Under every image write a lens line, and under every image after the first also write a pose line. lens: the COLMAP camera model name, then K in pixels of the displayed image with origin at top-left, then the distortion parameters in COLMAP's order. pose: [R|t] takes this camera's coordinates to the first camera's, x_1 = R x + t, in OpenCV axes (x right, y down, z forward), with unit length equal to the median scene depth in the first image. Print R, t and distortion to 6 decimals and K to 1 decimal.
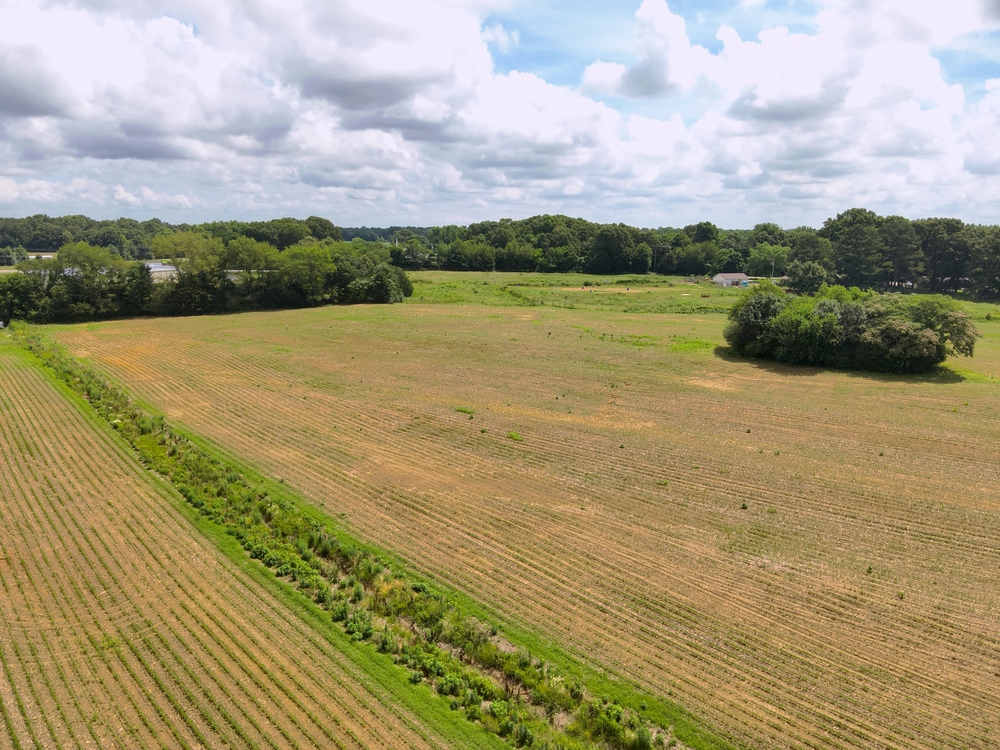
lens RADIAL K [[738.3, 0, 485.6], [0, 738.3, 370.9], [0, 0, 1]] dist [0.101908, -0.204537]
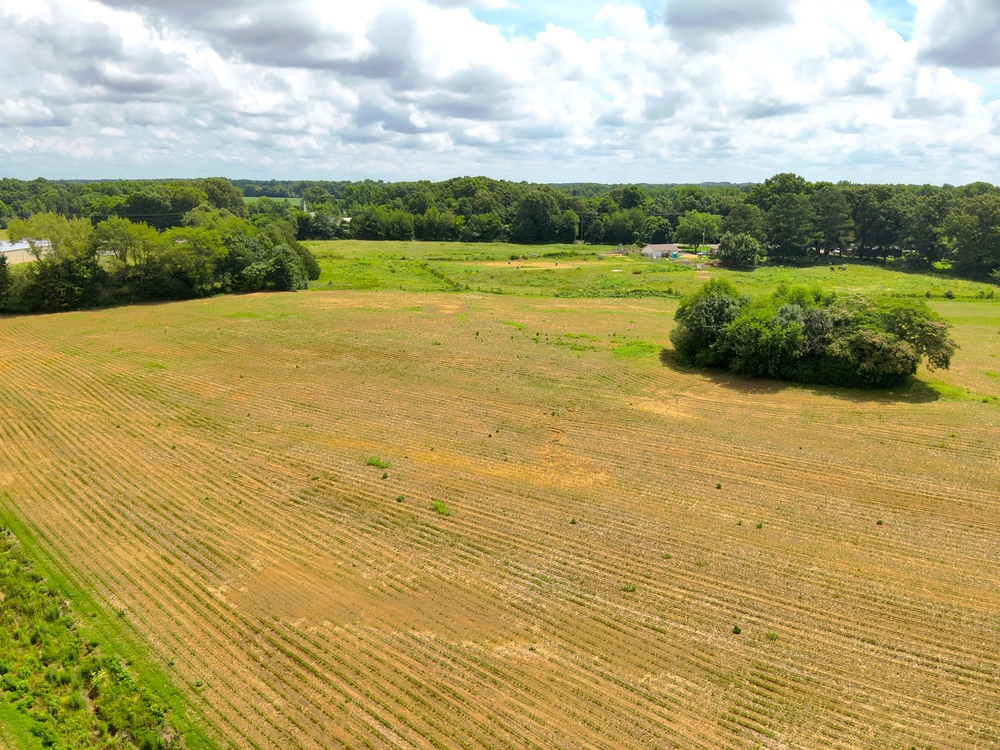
lens RADIAL K [[733.6, 0, 493.2], [0, 733.6, 377.0], [0, 0, 1]] dist [0.090343, -0.184425]
pose [[0.993398, -0.032755, 0.109941, 0.006874], [0.024738, 0.996988, 0.073506, -0.050496], [-0.112018, -0.070301, 0.991216, 0.100583]]
